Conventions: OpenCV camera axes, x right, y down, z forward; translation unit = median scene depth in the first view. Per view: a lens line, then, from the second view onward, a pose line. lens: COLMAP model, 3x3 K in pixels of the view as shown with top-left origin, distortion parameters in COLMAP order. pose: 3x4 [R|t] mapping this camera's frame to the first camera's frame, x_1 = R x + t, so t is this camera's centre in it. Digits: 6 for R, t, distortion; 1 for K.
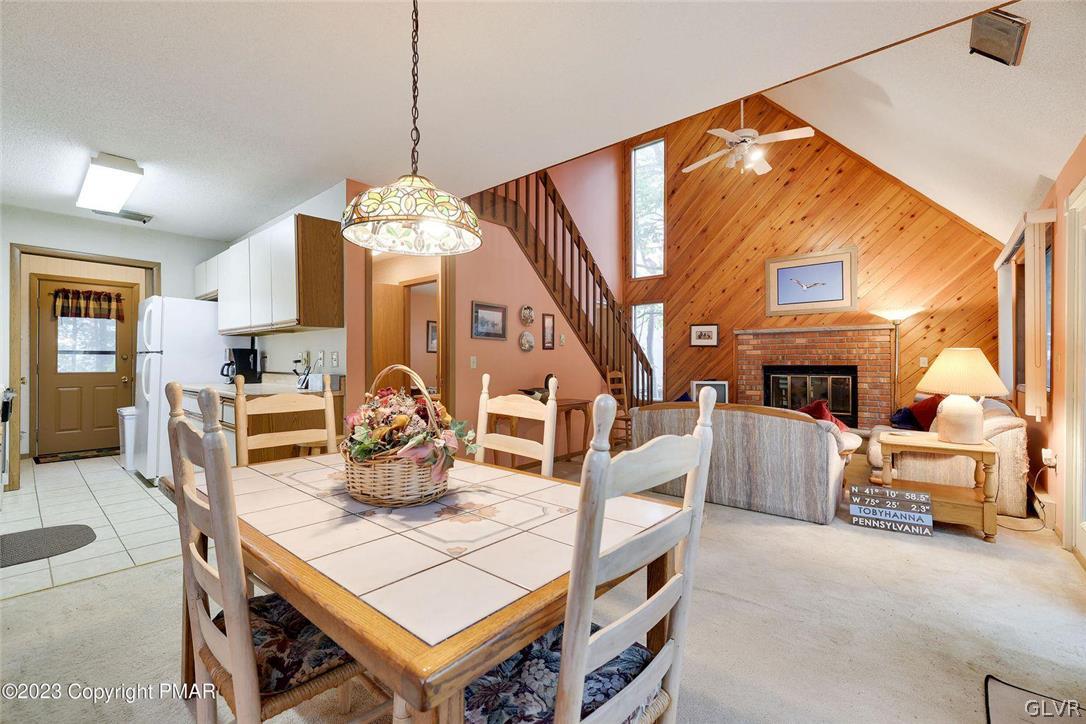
lens RADIAL K [[456.0, 0, 543.1], [0, 456.0, 357.7], [0, 0, 1]] dist [-0.003532, 0.001006]
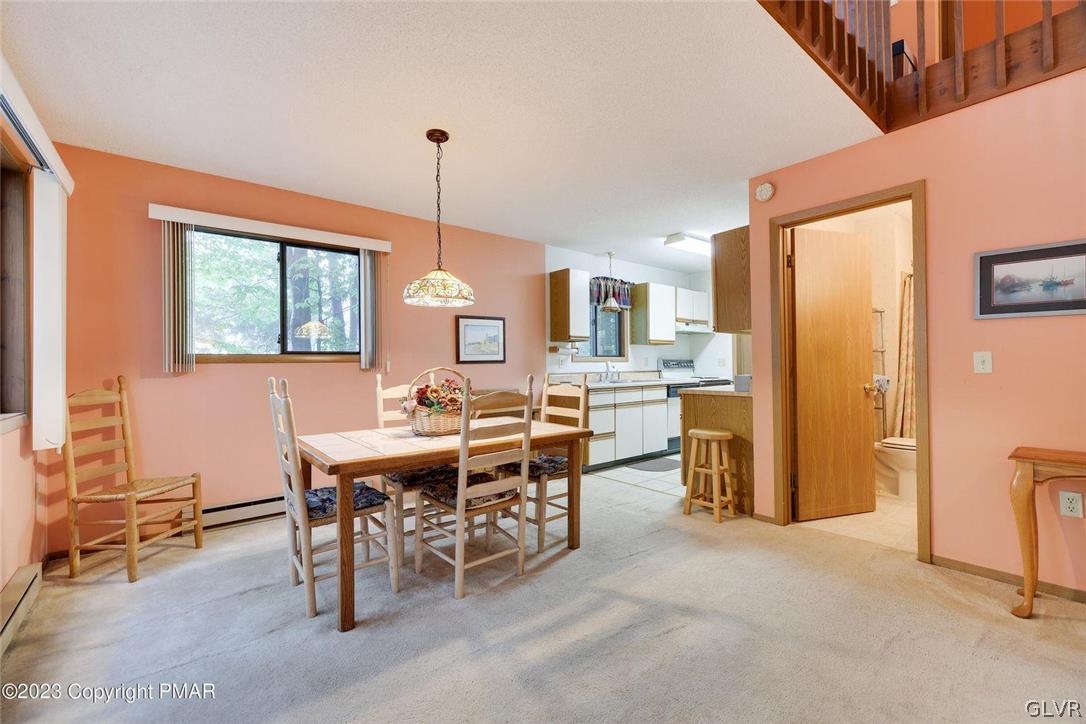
lens RADIAL K [[456.0, 0, 541.7], [0, 456.0, 363.7], [0, 0, 1]] dist [-0.003532, 0.001006]
pose [[-0.175887, -0.002800, -0.984406, 0.453842], [0.014688, 0.999877, -0.005469, 0.006031], [0.984301, -0.015421, -0.175825, 0.524431]]
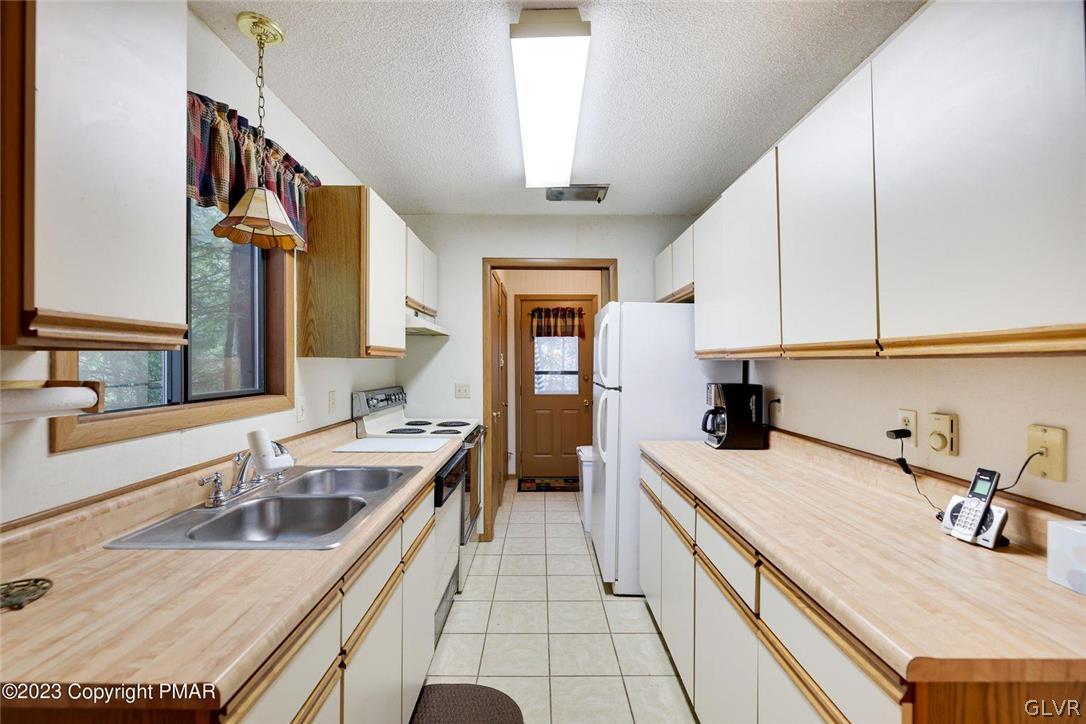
lens RADIAL K [[456.0, 0, 538.3], [0, 456.0, 360.4], [0, 0, 1]] dist [-0.003532, 0.001006]
pose [[0.648648, -0.005314, -0.761070, -0.371448], [0.007903, 0.999969, -0.000246, -0.046422], [0.761048, -0.005855, 0.648669, 0.434151]]
